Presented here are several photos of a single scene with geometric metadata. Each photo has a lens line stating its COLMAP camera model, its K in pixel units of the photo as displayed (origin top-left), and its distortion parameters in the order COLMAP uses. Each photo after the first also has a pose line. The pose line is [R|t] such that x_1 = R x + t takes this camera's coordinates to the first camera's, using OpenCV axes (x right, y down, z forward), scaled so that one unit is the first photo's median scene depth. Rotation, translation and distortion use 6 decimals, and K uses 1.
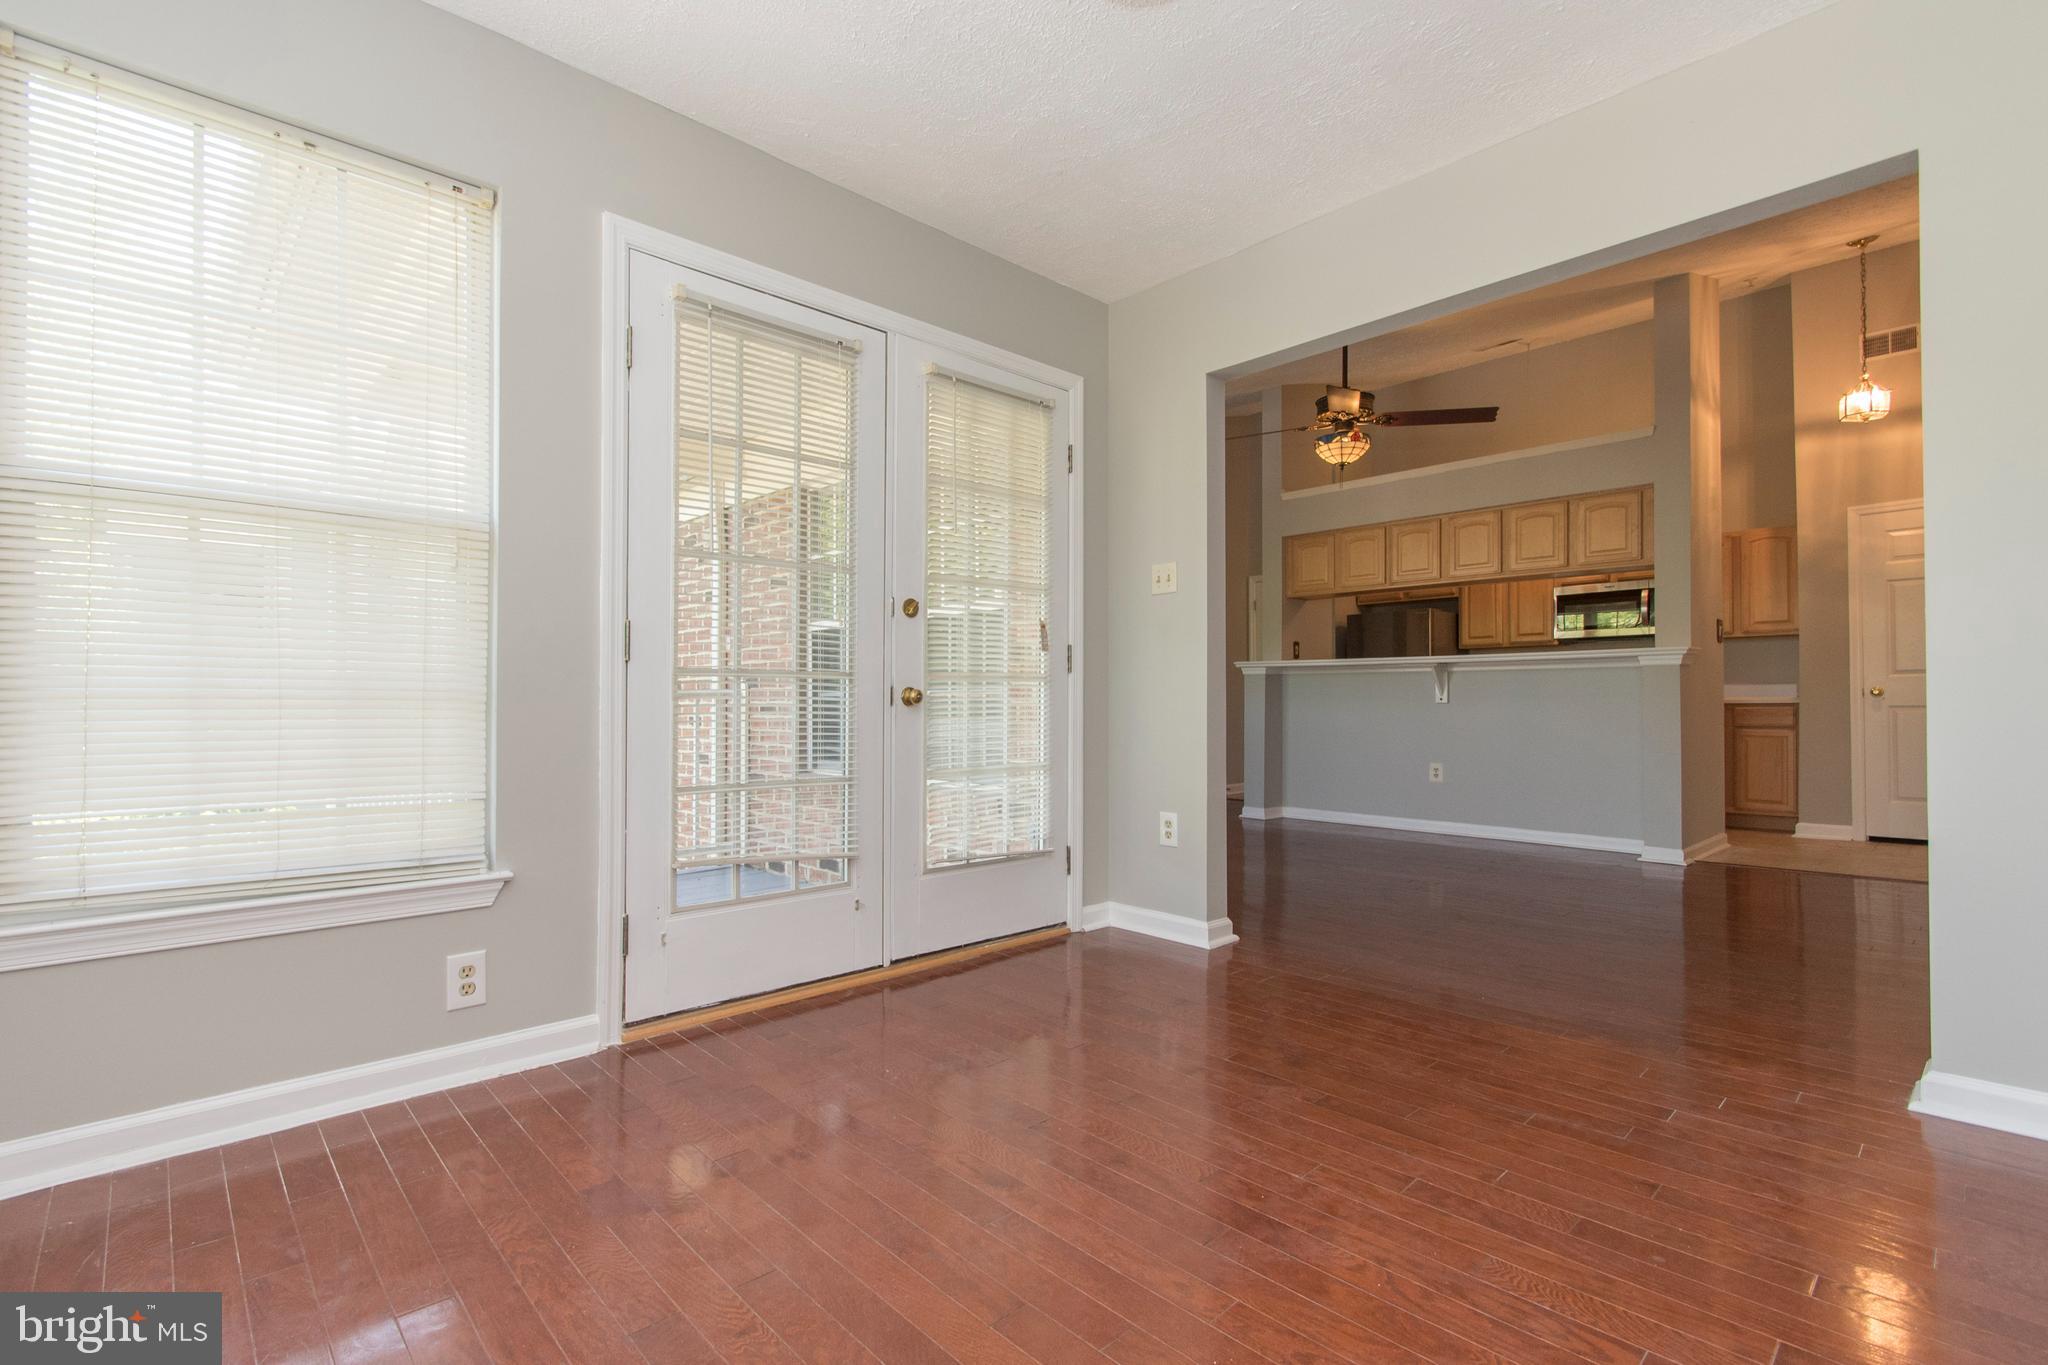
lens RADIAL K [[930.1, 0, 1021.0], [0, 930.1, 704.1], [0, 0, 1]] dist [0.001957, -0.005974]
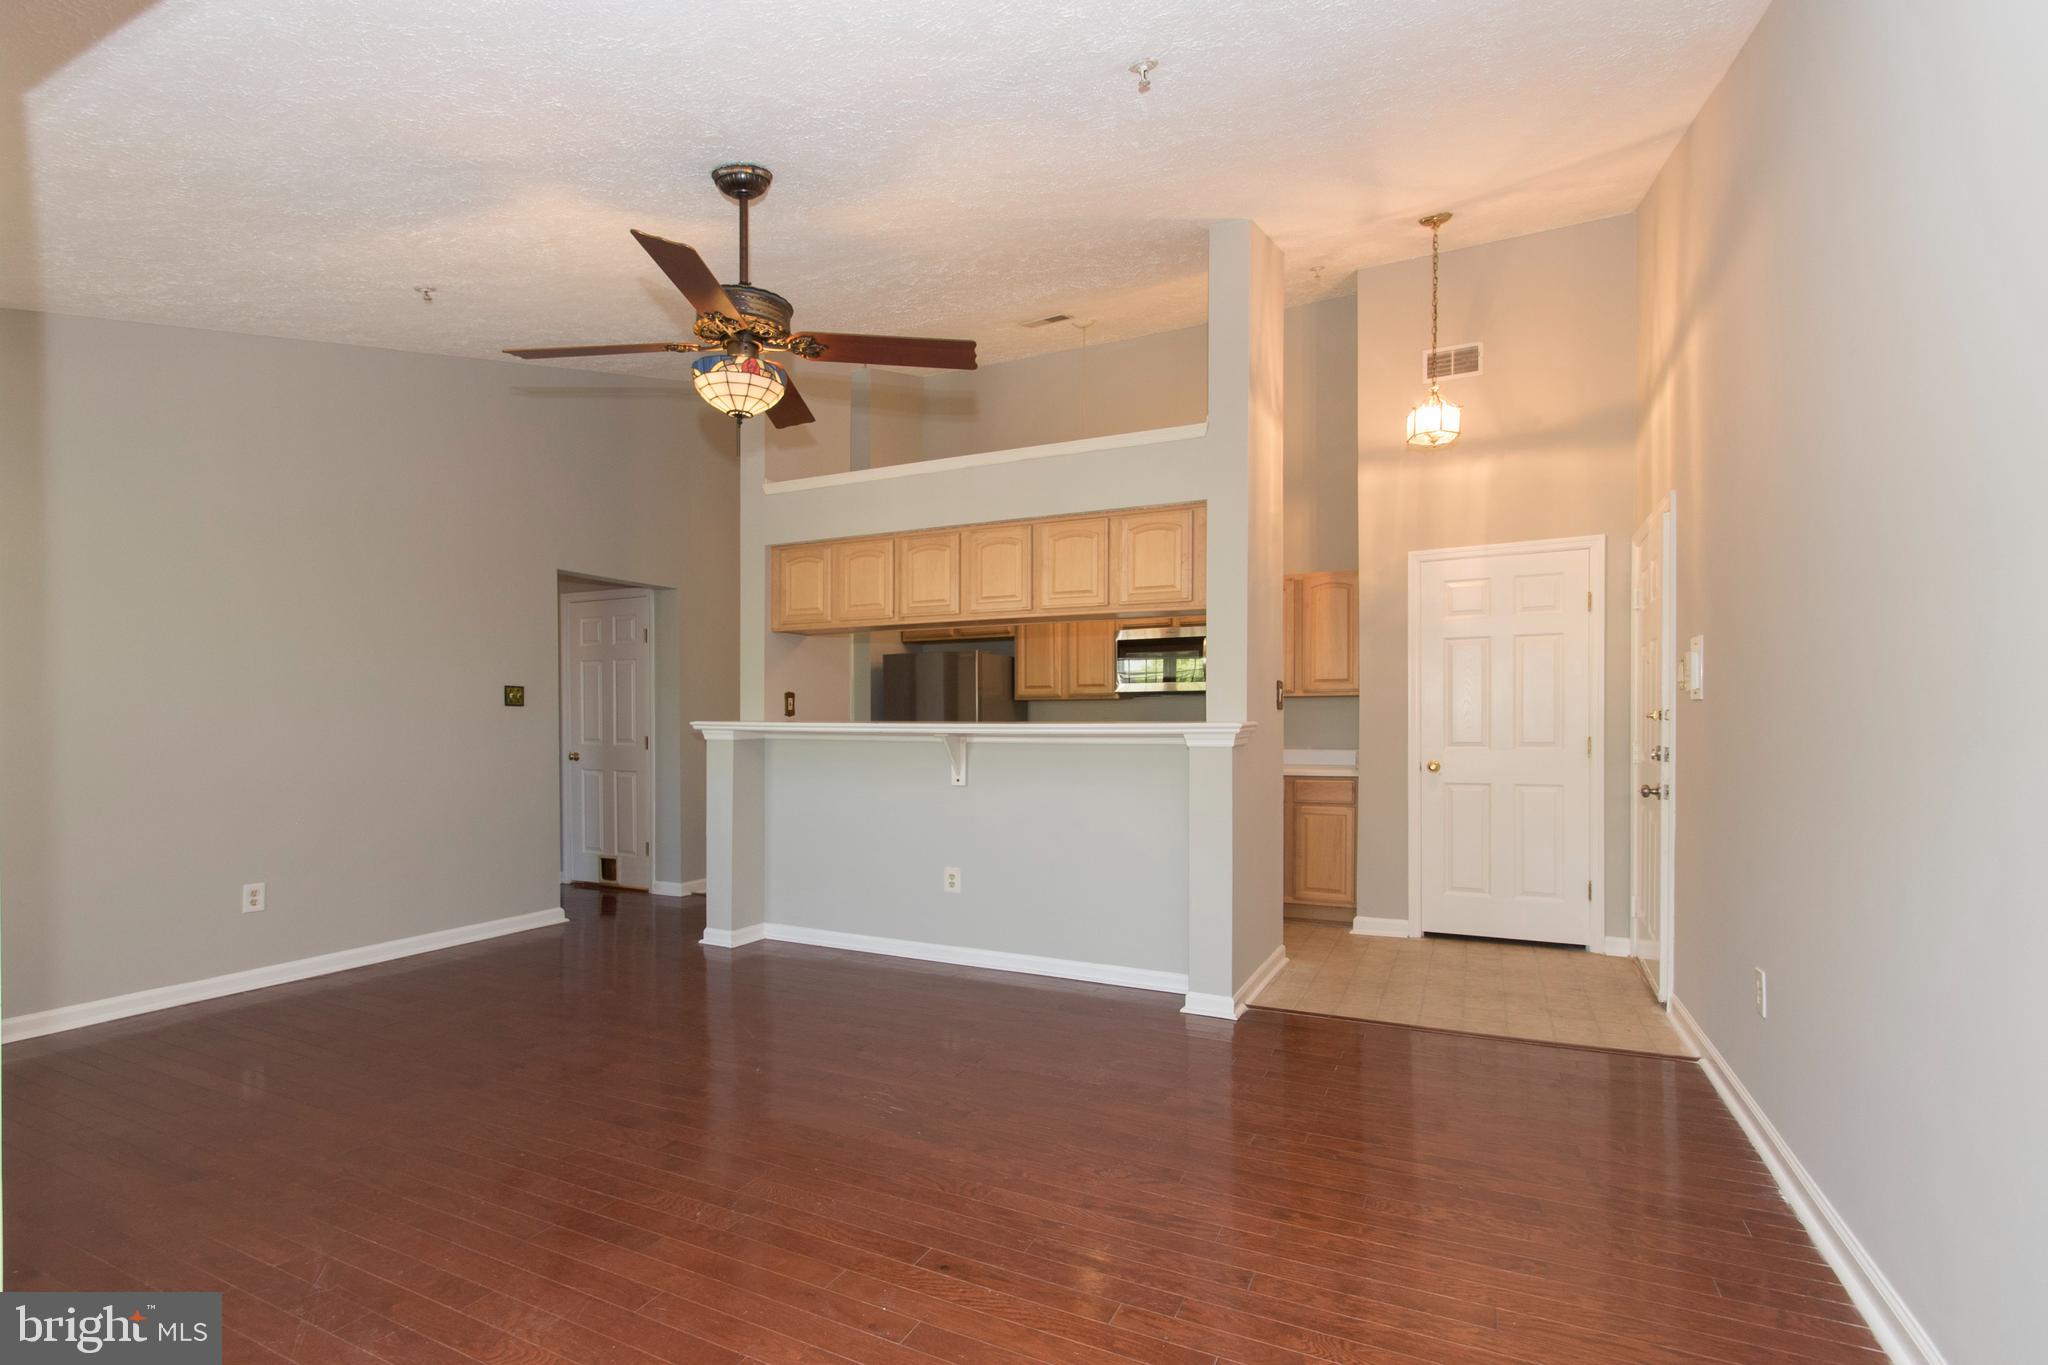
lens RADIAL K [[930.1, 0, 1007.5], [0, 930.1, 739.2], [0, 0, 1]] dist [0.001957, -0.005974]
pose [[0.938744, -0.004089, 0.344590, 0.250125], [-0.002177, 0.999839, 0.017794, -0.053363], [-0.344608, -0.017454, 0.938585, 0.321074]]
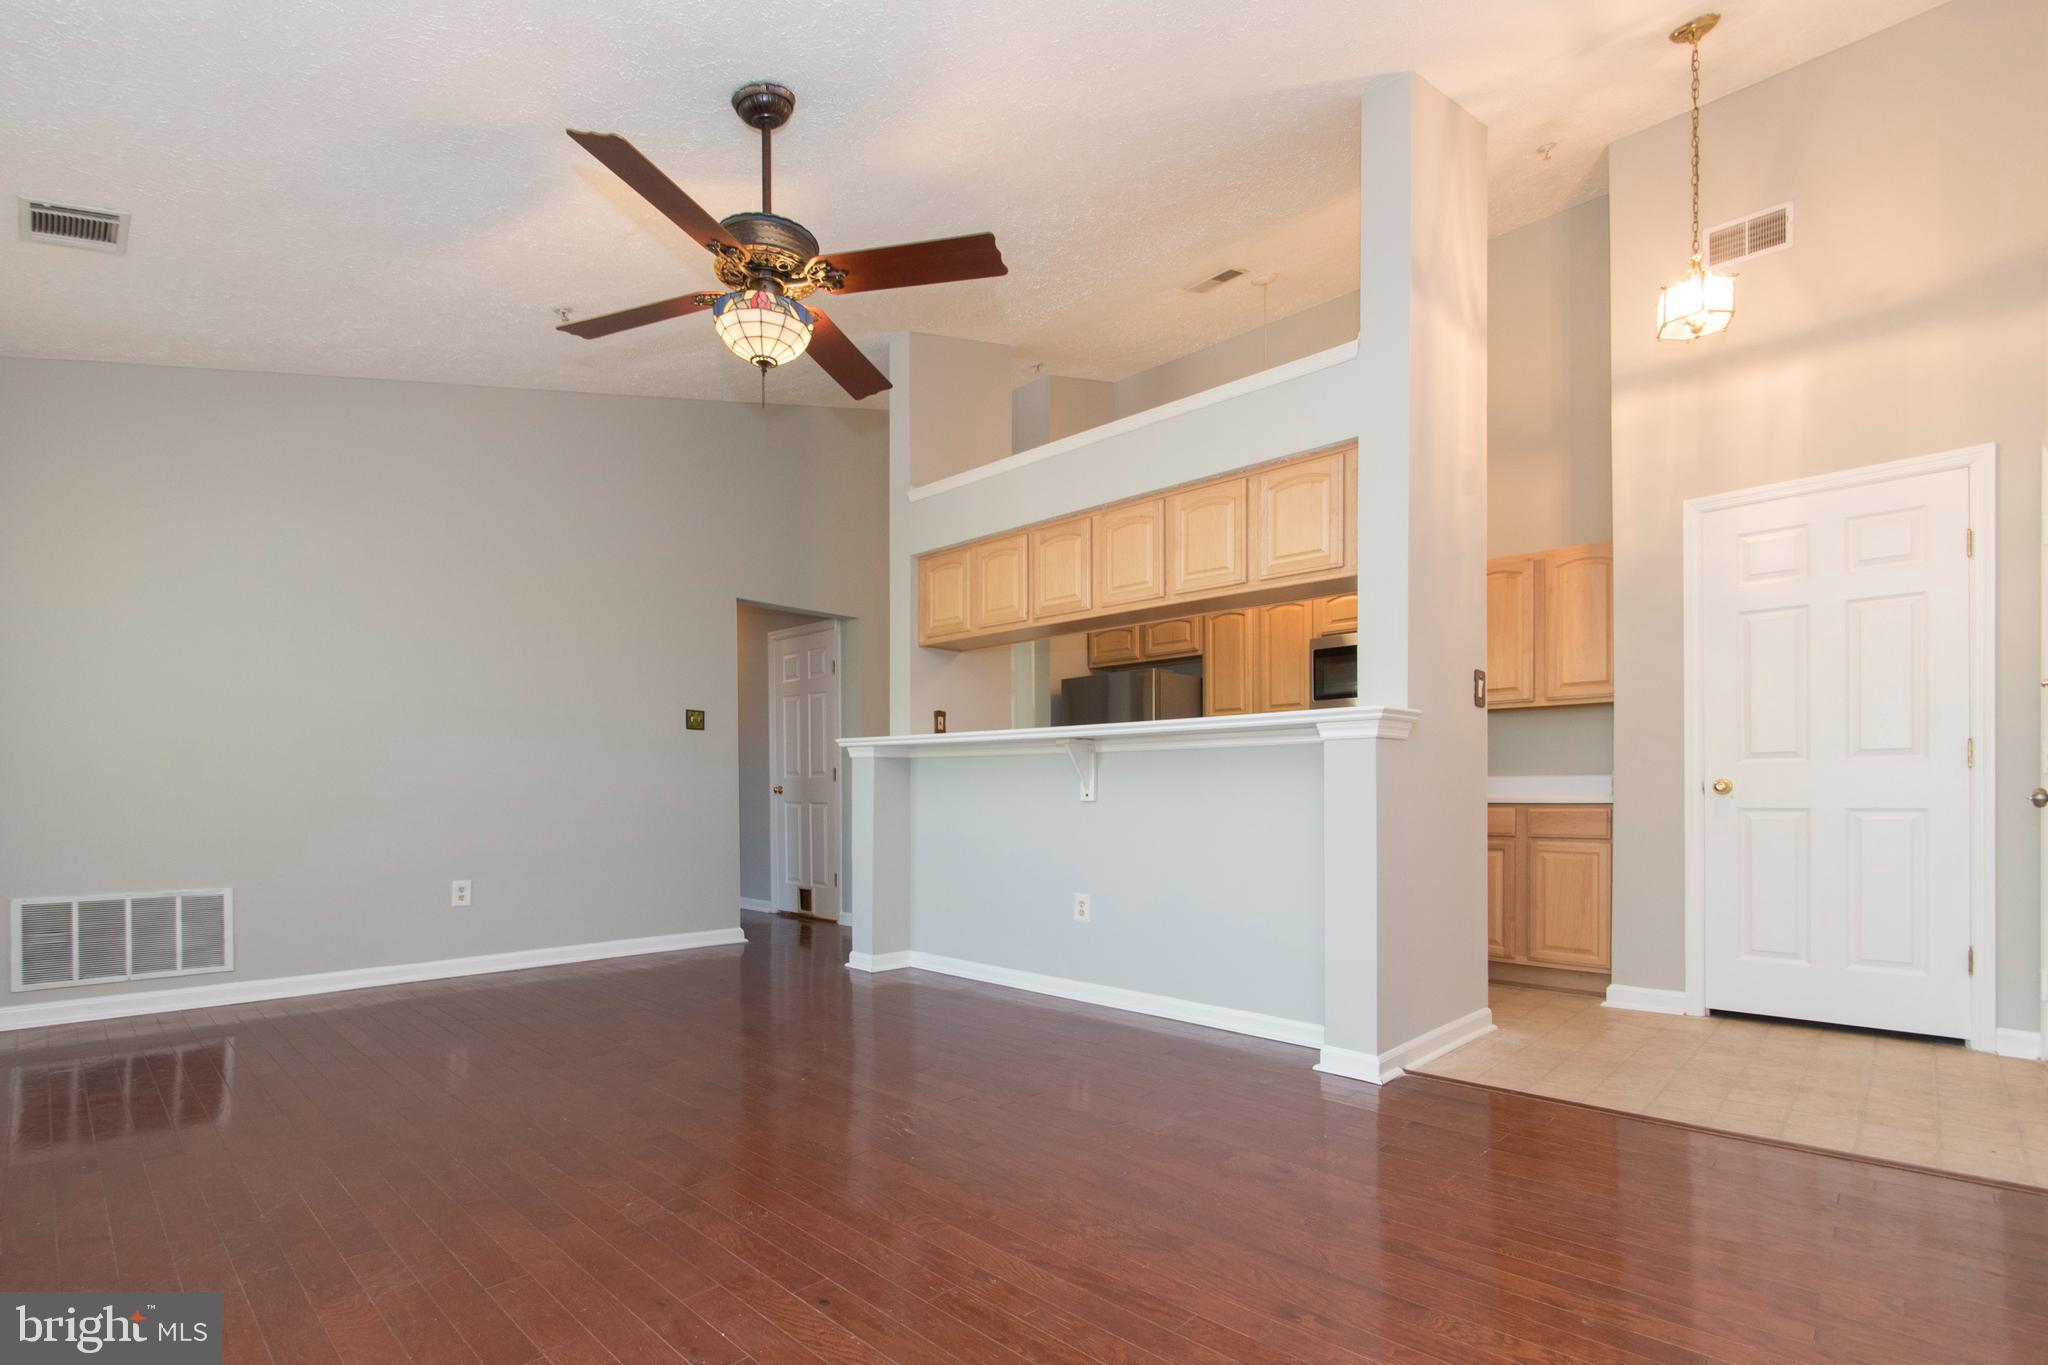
lens RADIAL K [[930.1, 0, 1038.1], [0, 930.1, 816.6], [0, 0, 1]] dist [0.001957, -0.005974]
pose [[0.998754, 0.010095, 0.048877, 0.412851], [-0.010713, 0.999866, 0.012409, 0.004041], [-0.048745, -0.012918, 0.998728, 0.373240]]
